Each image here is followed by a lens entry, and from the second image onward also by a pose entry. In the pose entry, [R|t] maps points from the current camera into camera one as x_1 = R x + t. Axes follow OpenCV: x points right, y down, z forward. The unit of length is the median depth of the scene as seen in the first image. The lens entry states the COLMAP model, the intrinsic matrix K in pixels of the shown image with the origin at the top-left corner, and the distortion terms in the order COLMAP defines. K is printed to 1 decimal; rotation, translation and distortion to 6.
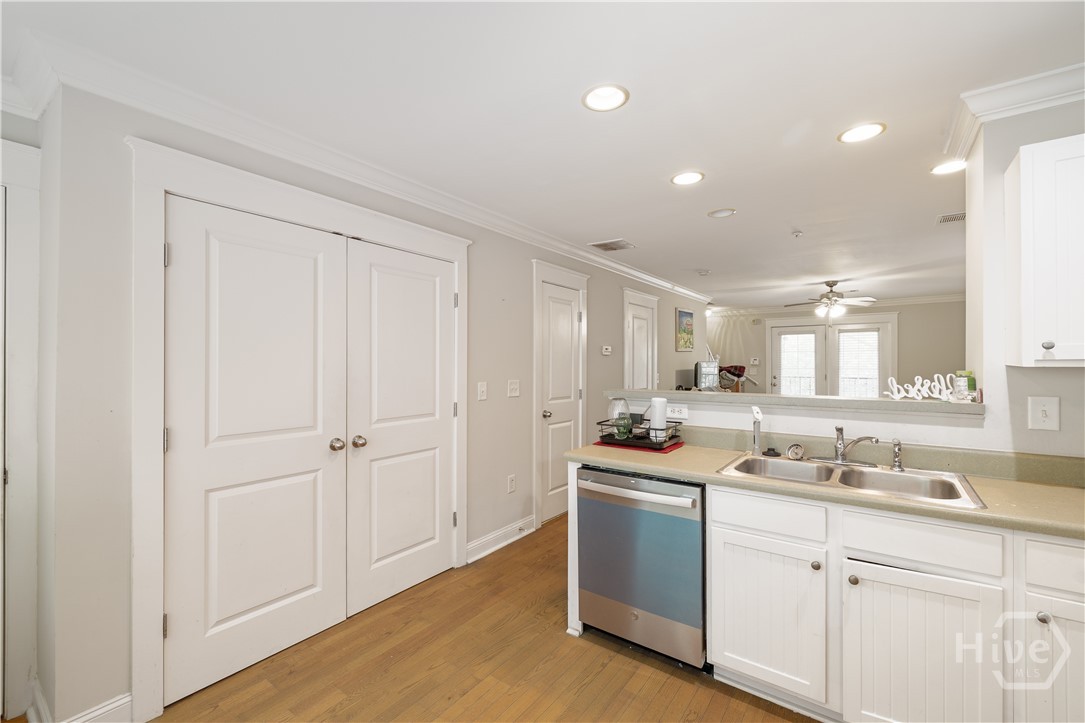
lens RADIAL K [[458.4, 0, 542.5], [0, 458.4, 361.5], [0, 0, 1]] dist [0.002022, 0.000545]
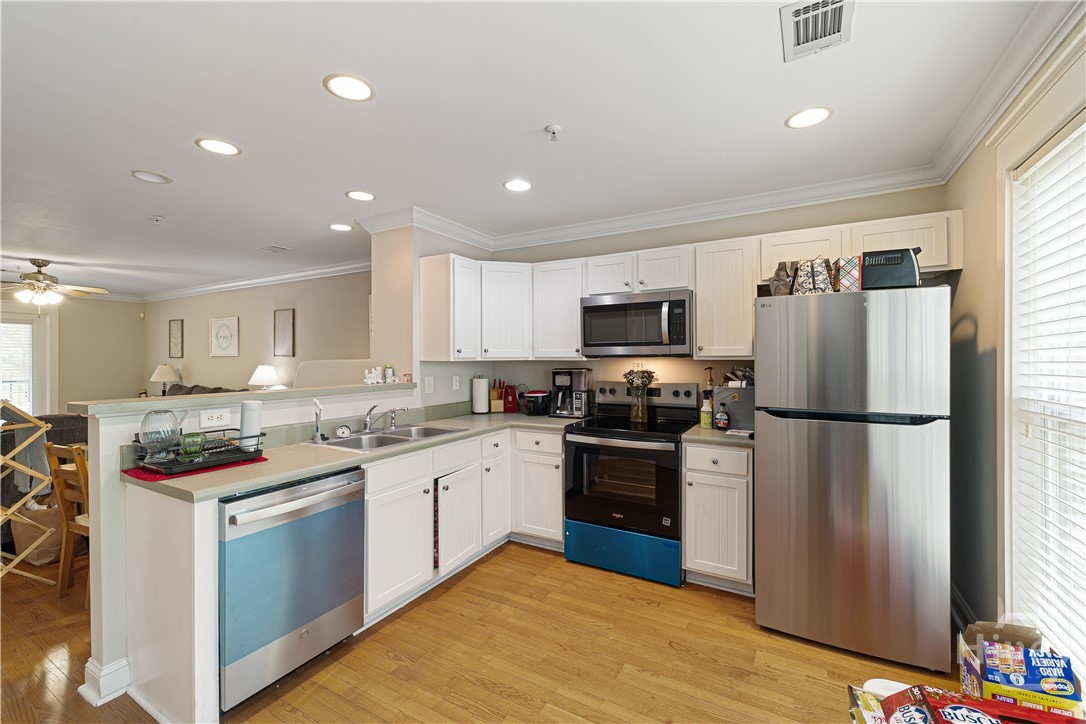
lens RADIAL K [[453.9, 0, 545.1], [0, 453.9, 360.5], [0, 0, 1]] dist [-0.000584, -0.000138]
pose [[-0.118831, -0.002849, 0.992910, -0.260099], [0.002677, 0.999991, 0.003190, 0.000908], [-0.992911, 0.003037, -0.118822, 0.214443]]
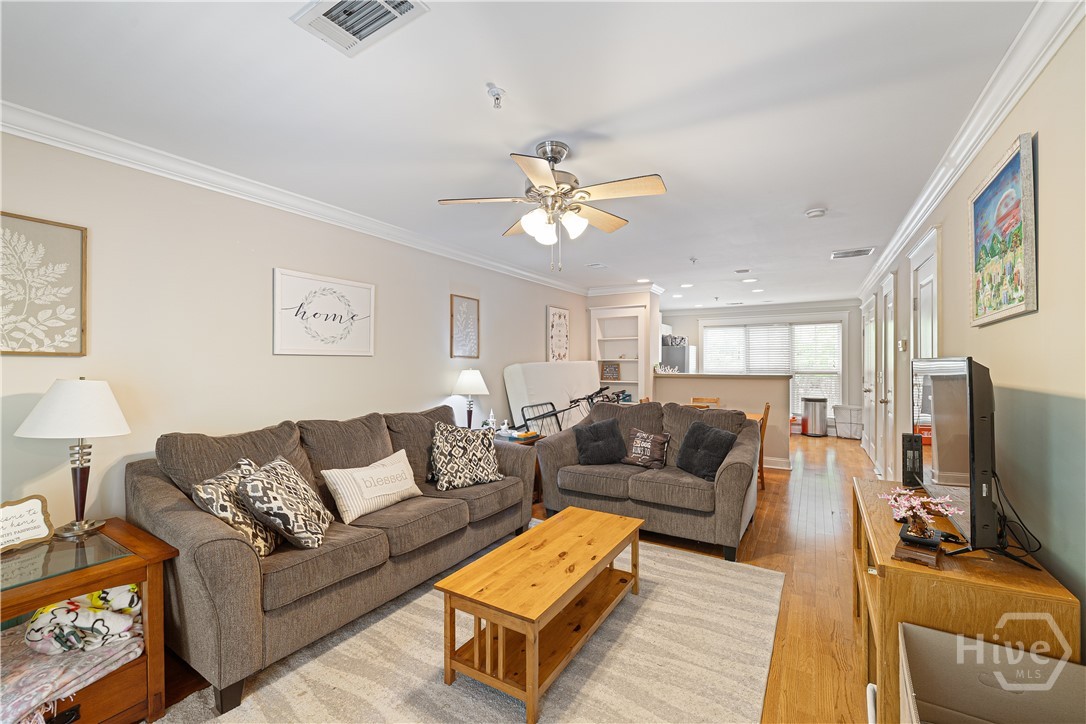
lens RADIAL K [[453.9, 0, 545.1], [0, 453.9, 360.5], [0, 0, 1]] dist [-0.000584, -0.000138]
pose [[-0.995412, 0.003073, -0.095629, 0.662677], [0.003473, 0.999986, -0.004026, 0.001885], [0.095615, -0.004339, -0.995409, 1.355717]]
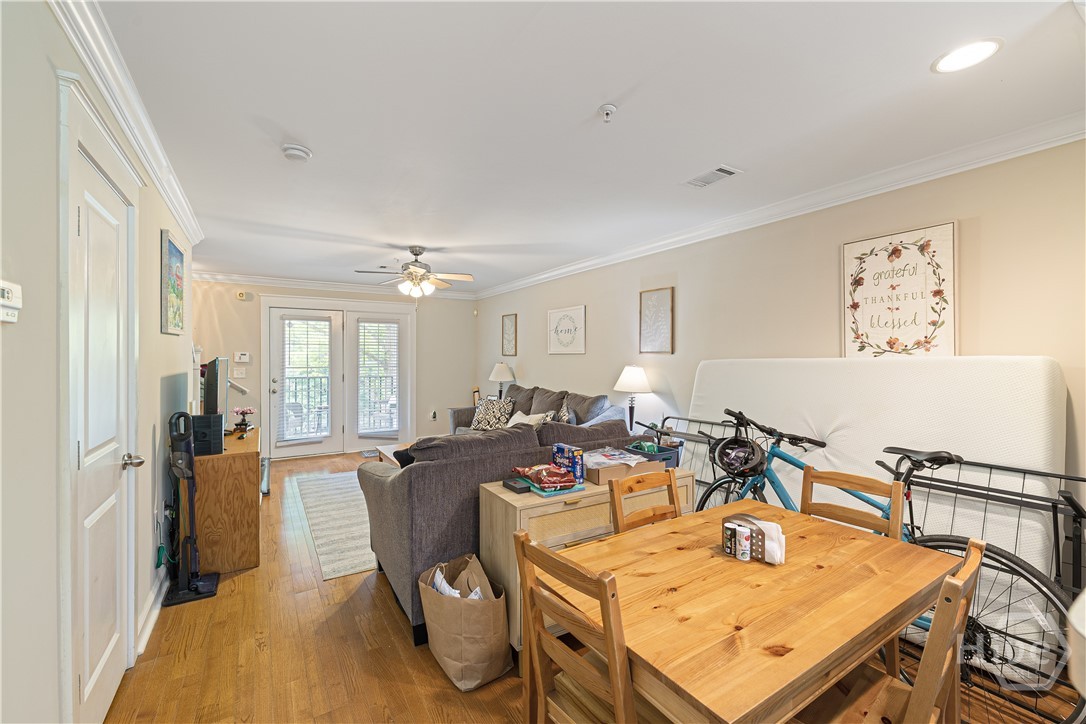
lens RADIAL K [[453.9, 0, 545.1], [0, 453.9, 360.5], [0, 0, 1]] dist [-0.000584, -0.000138]
pose [[0.363995, -0.004952, 0.931388, 0.029676], [-0.000560, 0.999985, 0.005535, 0.000935], [-0.931401, -0.002536, 0.363986, 0.539446]]
